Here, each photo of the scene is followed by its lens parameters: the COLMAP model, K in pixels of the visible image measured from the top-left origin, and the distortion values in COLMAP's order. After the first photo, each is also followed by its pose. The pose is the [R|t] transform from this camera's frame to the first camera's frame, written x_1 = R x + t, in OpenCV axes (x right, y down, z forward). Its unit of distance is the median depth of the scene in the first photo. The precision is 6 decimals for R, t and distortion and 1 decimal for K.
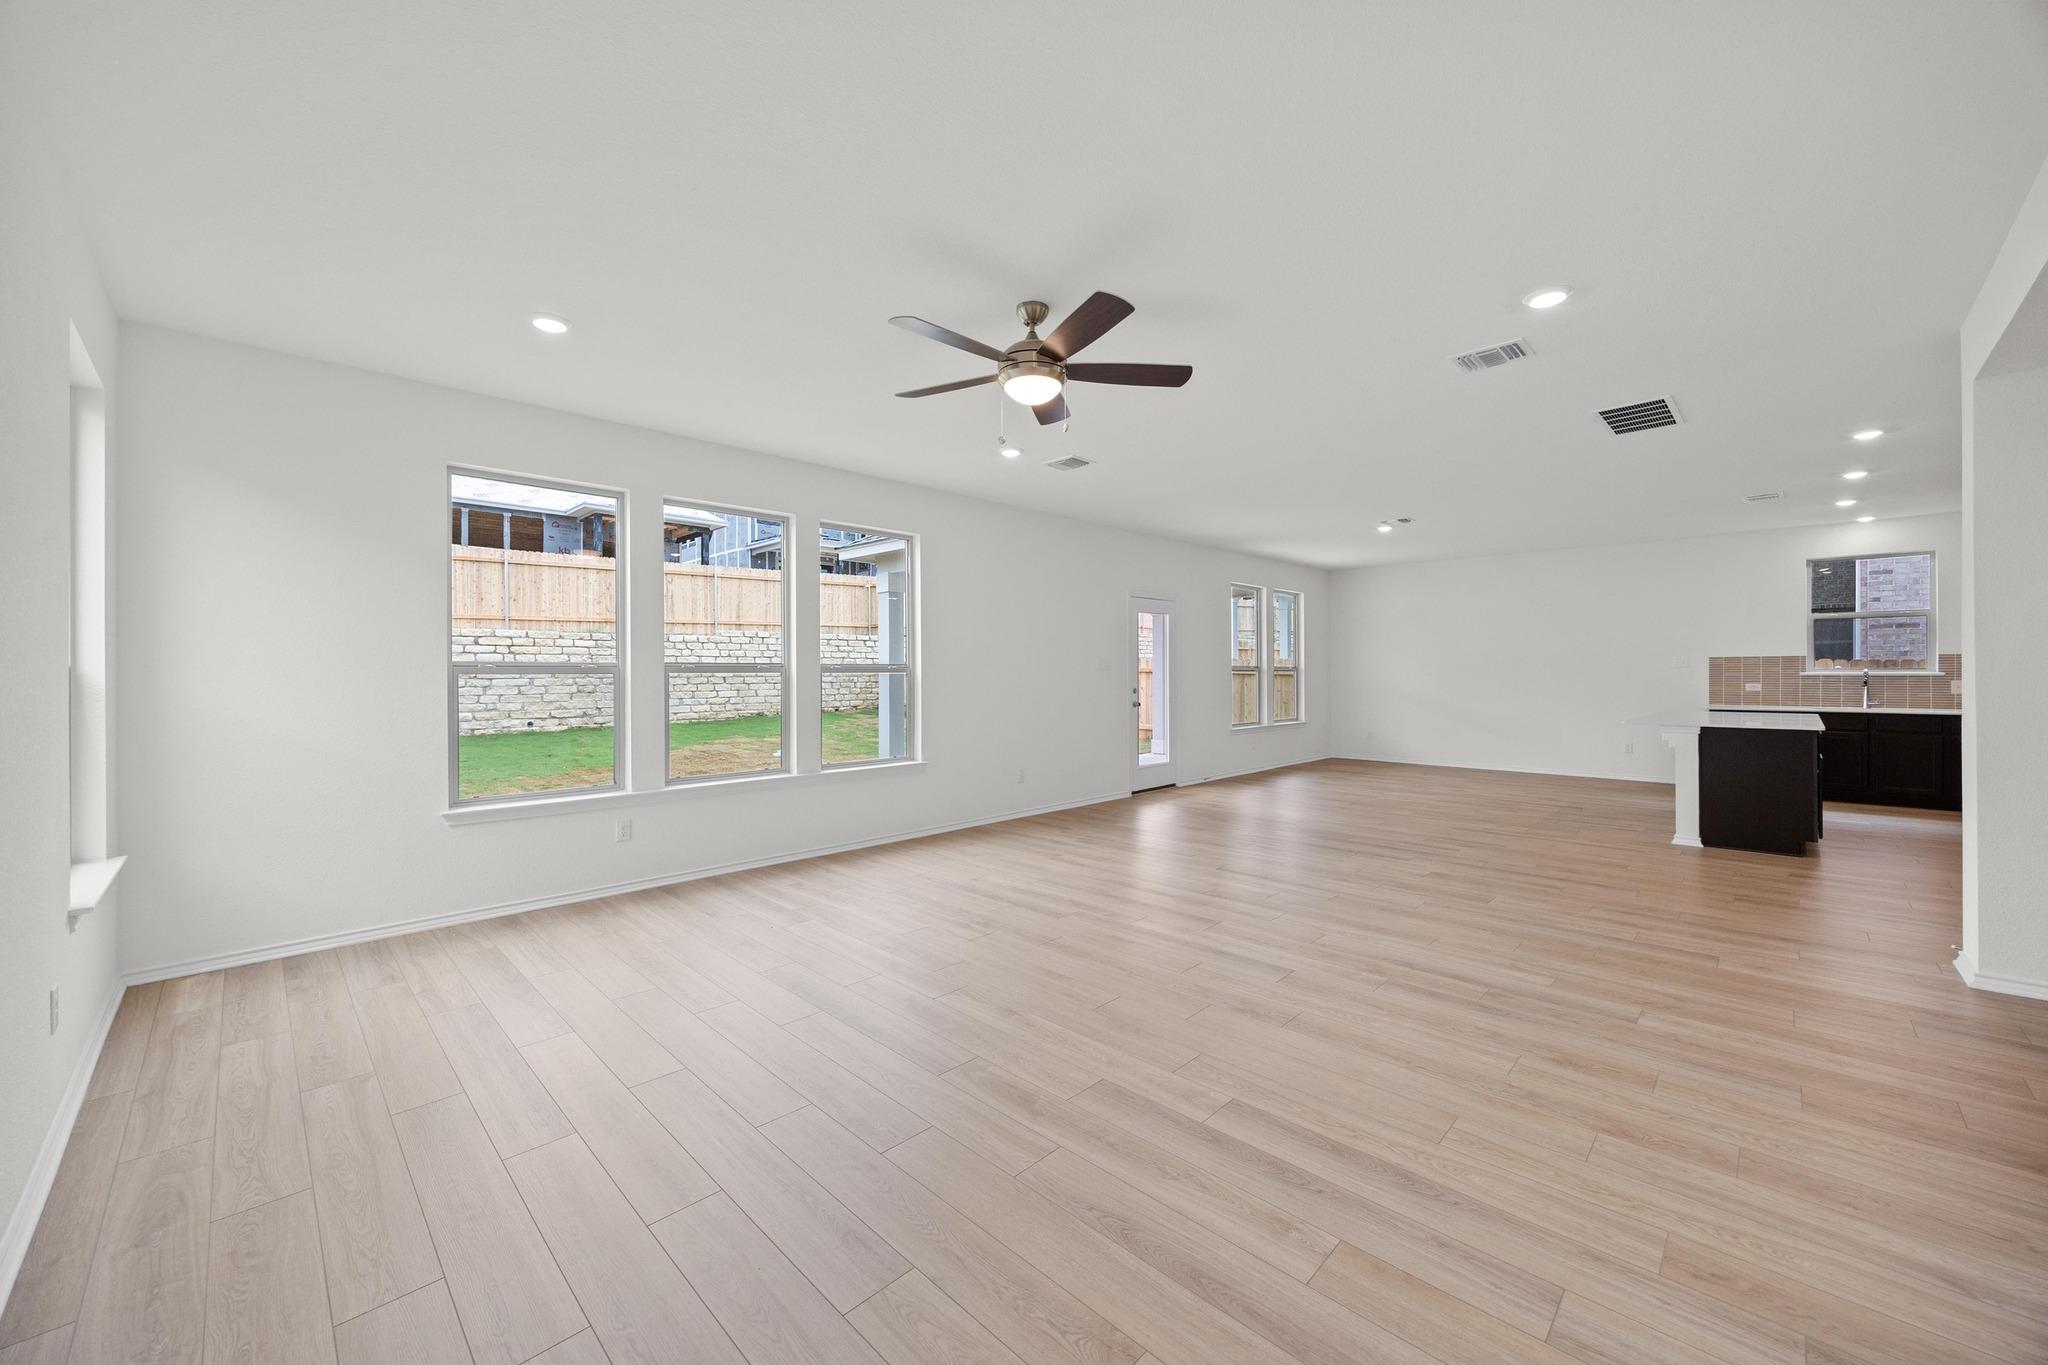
lens RADIAL K [[783.4, 0, 1027.7], [0, 783.4, 674.5], [0, 0, 1]] dist [-0.001019, -0.000130]
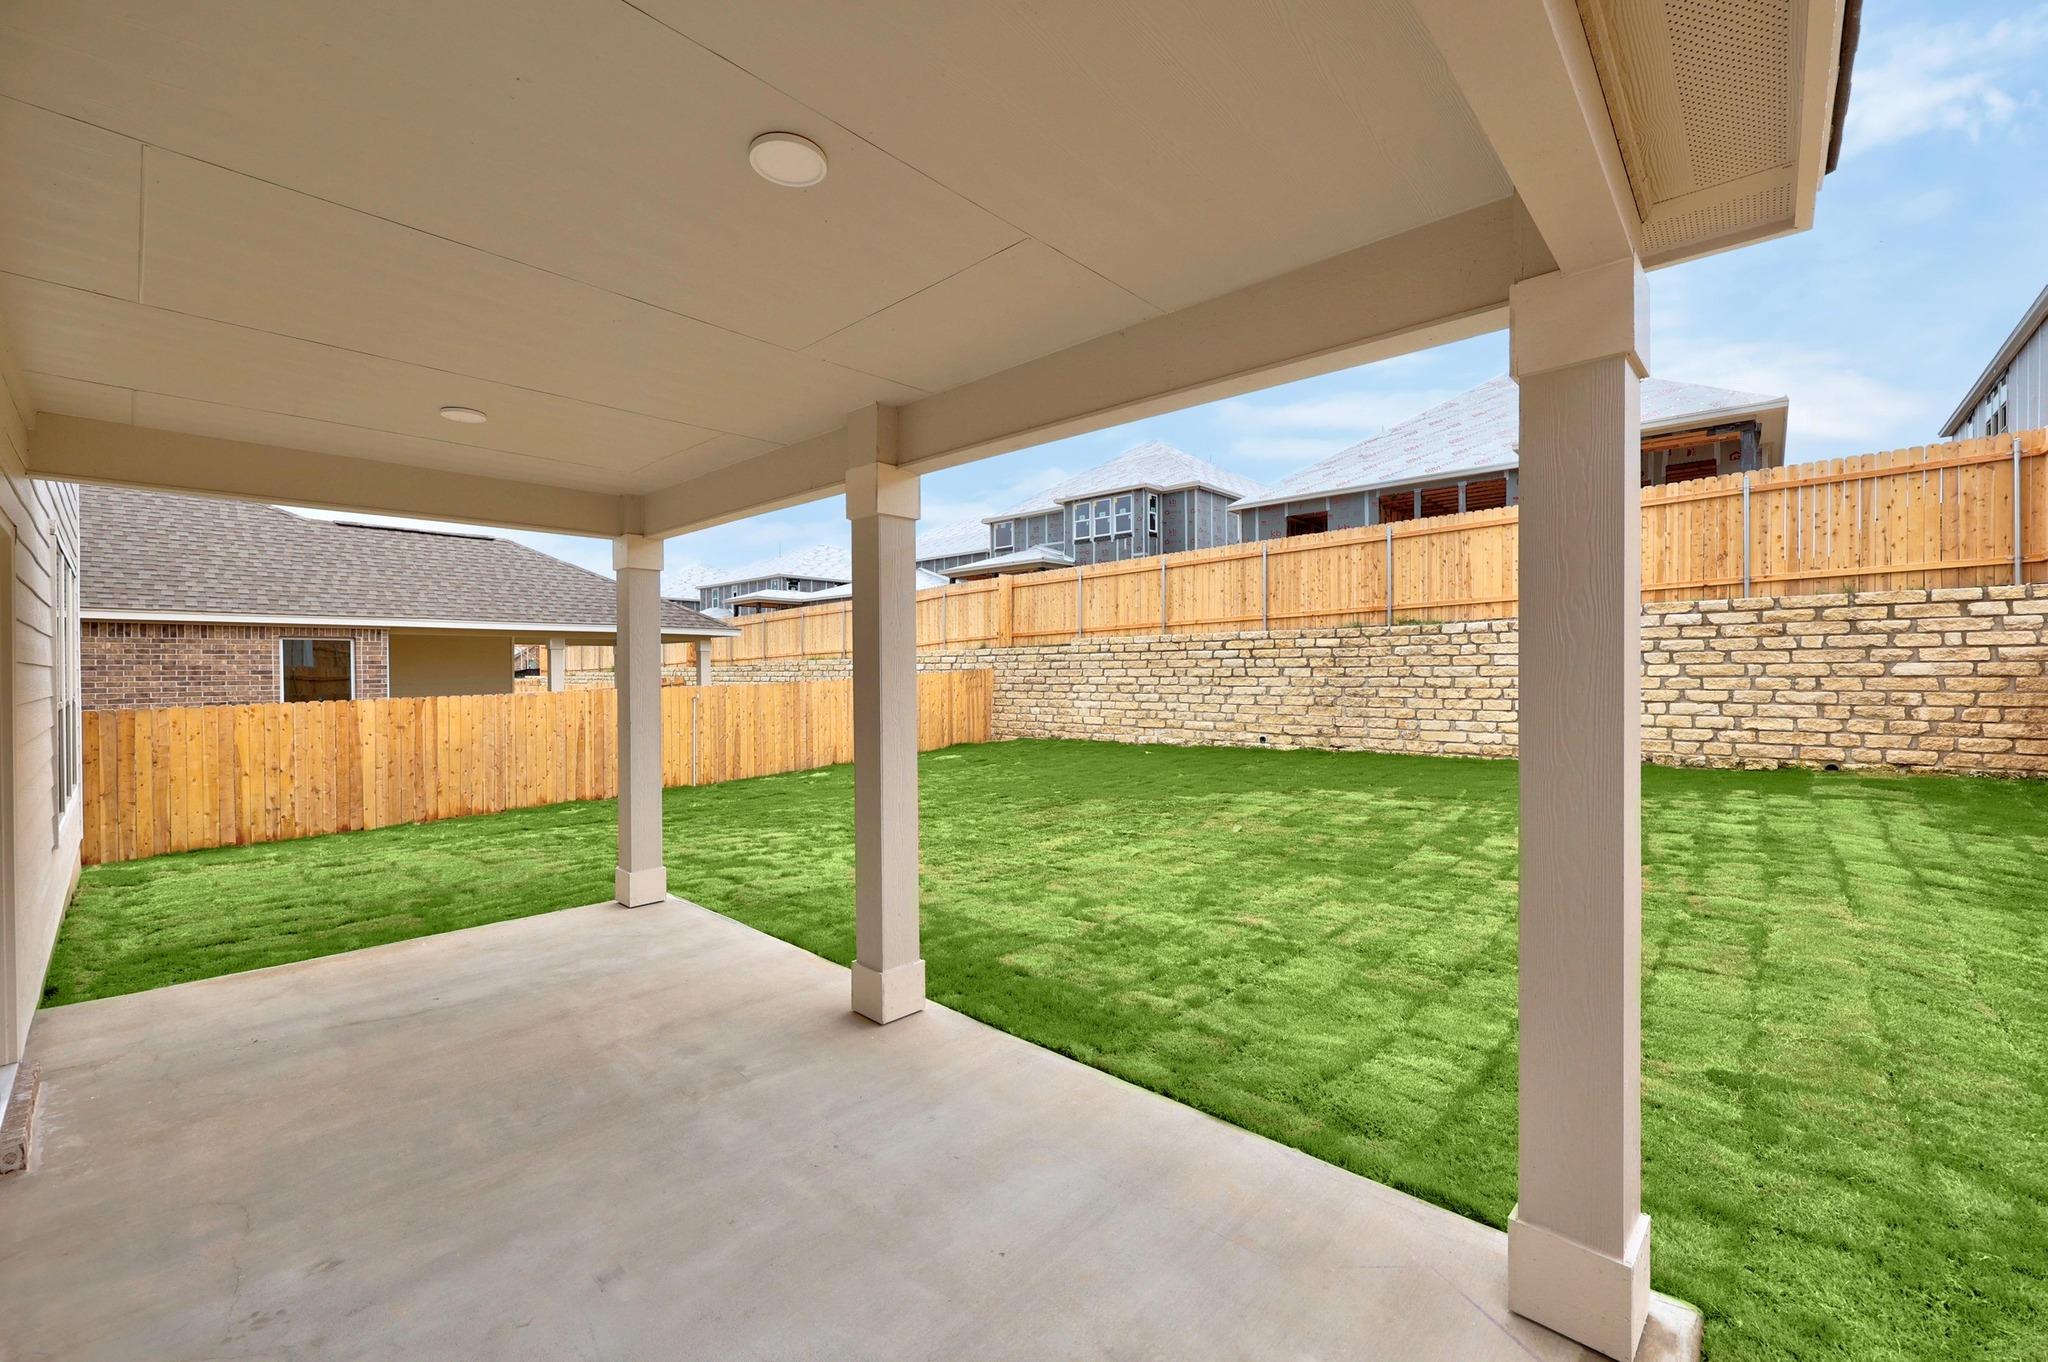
lens RADIAL K [[817.2, 0, 1027.1], [0, 817.2, 672.9], [0, 0, 1]] dist [-0.002112, -0.000198]
pose [[0.042073, 0.005829, -0.999098, 0.581798], [0.004583, 0.999971, 0.006027, -0.038275], [0.999104, -0.004833, 0.042045, 1.638647]]
